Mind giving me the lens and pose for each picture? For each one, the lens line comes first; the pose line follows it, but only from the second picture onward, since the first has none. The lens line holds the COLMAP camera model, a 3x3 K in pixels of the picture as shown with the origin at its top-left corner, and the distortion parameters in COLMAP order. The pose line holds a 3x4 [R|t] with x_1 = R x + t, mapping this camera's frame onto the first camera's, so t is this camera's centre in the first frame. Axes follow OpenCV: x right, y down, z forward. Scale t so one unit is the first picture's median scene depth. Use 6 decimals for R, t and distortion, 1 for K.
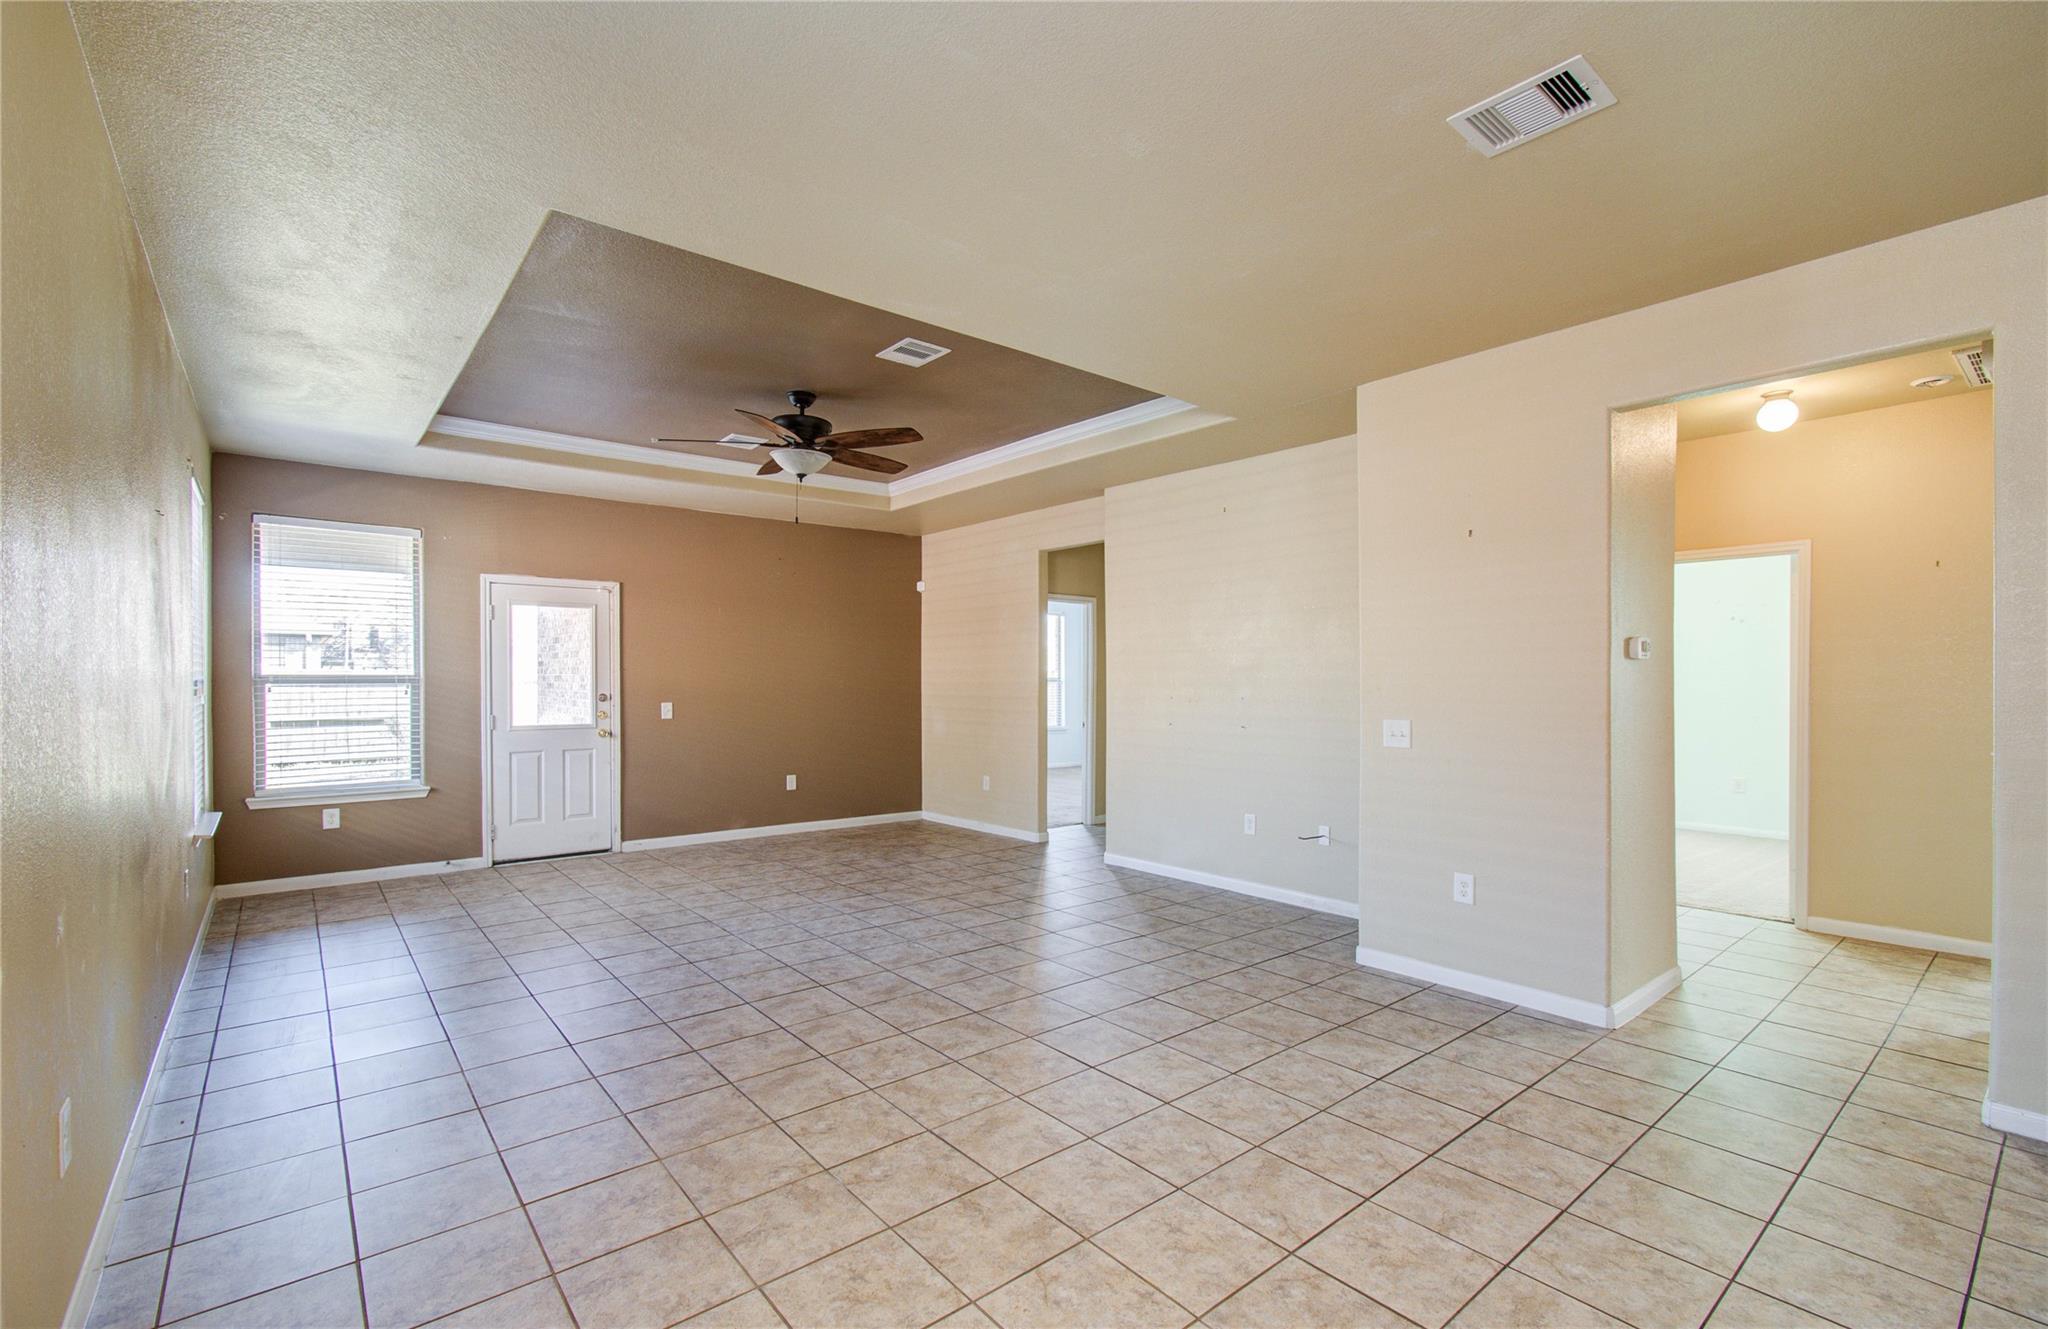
lens RADIAL K [[892.9, 0, 1008.1], [0, 892.9, 679.4], [0, 0, 1]] dist [-0.009276, 0.001032]
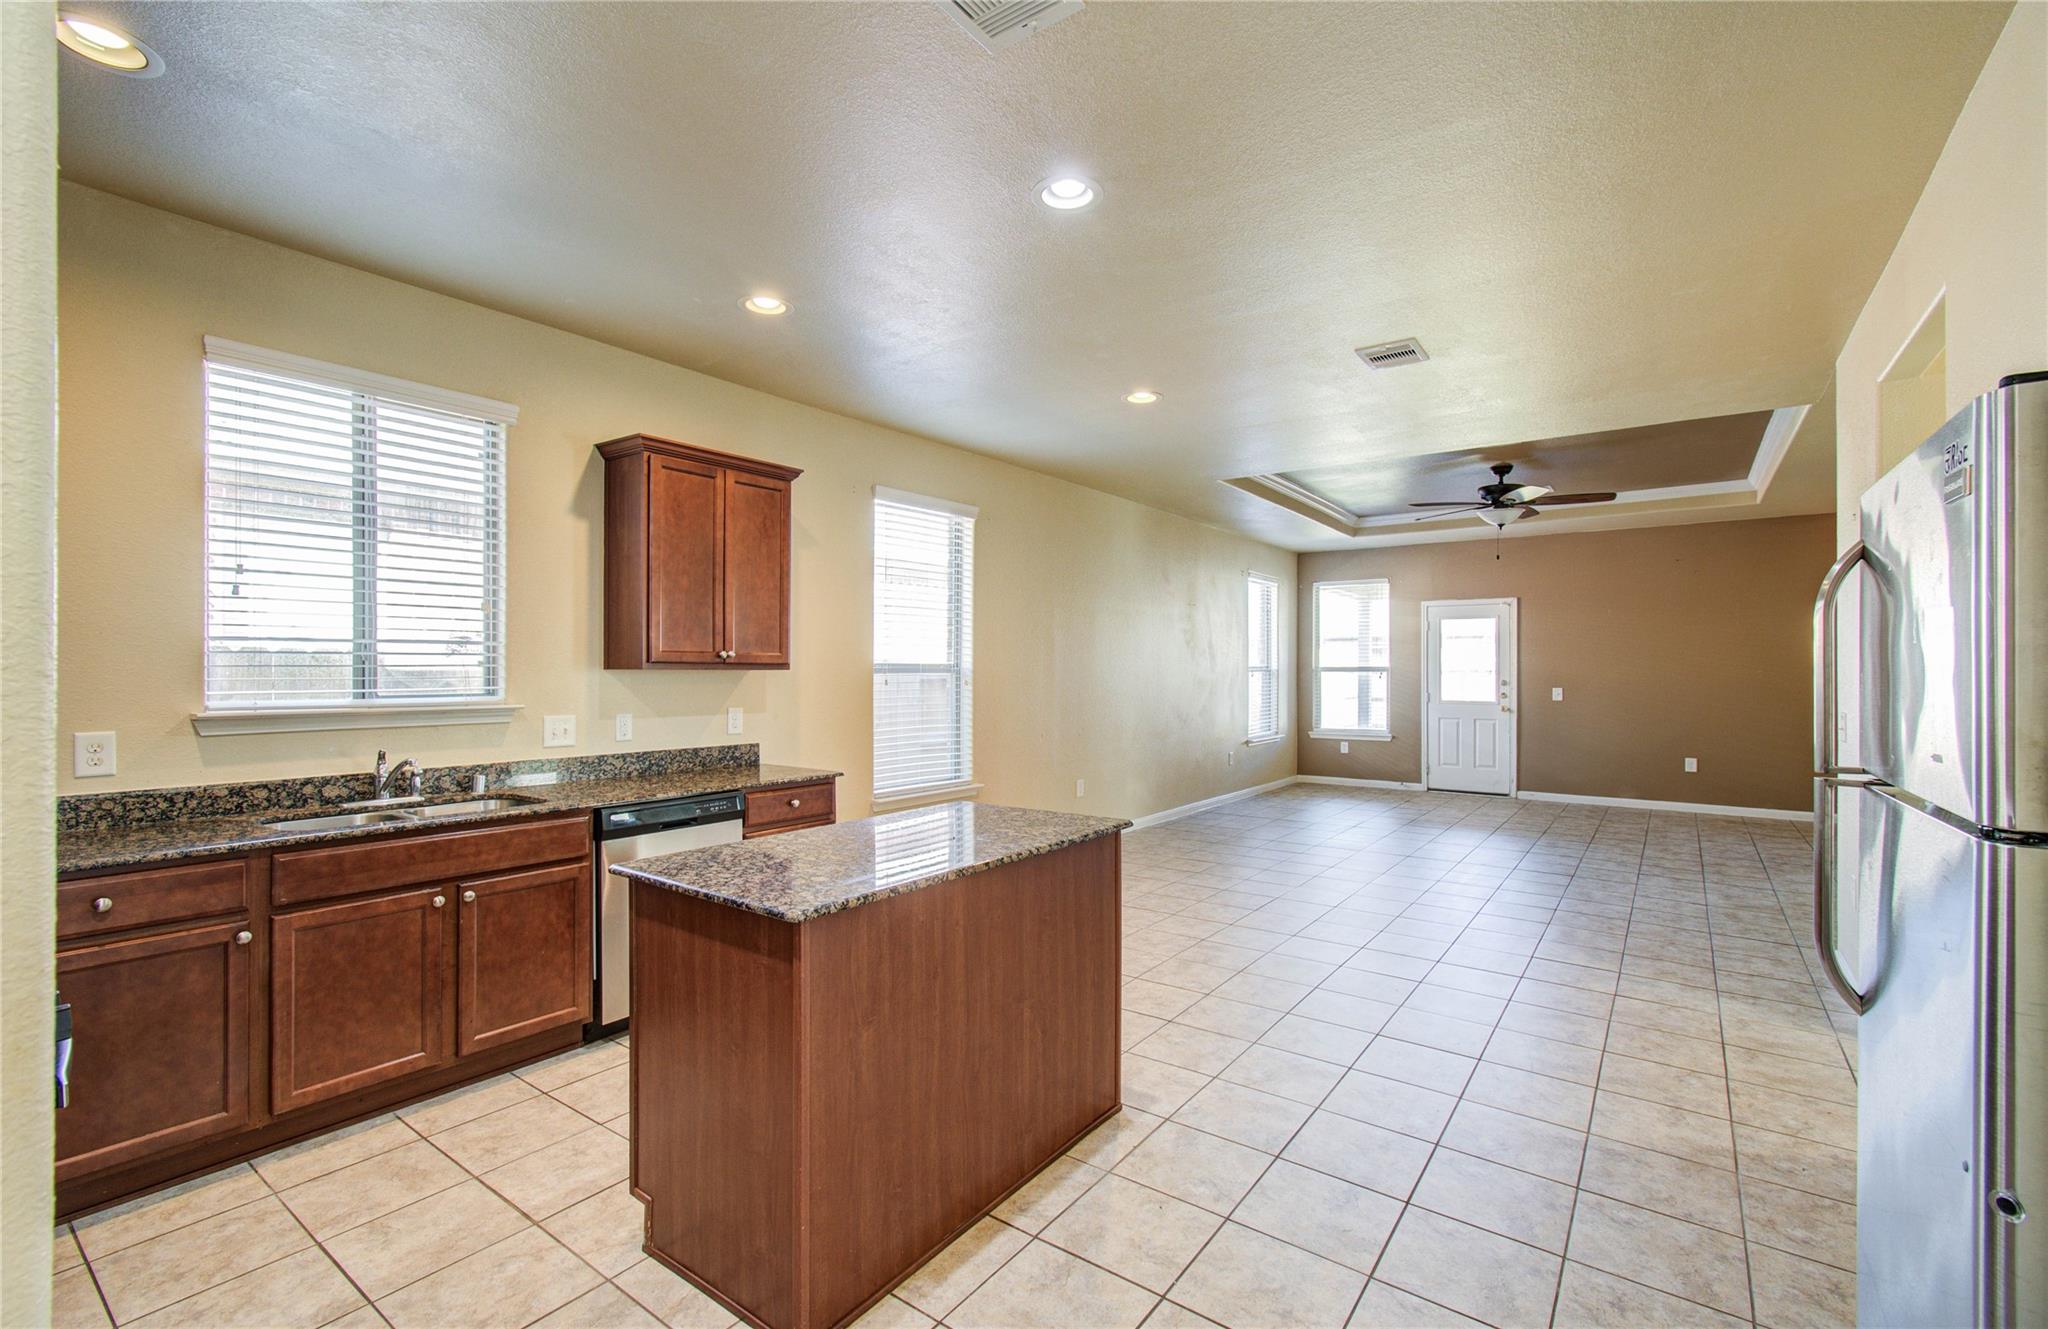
lens RADIAL K [[892.9, 0, 1025.6], [0, 892.9, 664.6], [0, 0, 1]] dist [-0.009276, 0.001032]
pose [[0.255069, -0.001484, -0.966922, 0.688200], [-0.001187, 0.999998, -0.001848, -0.004402], [0.966922, 0.001619, 0.255067, -0.060137]]
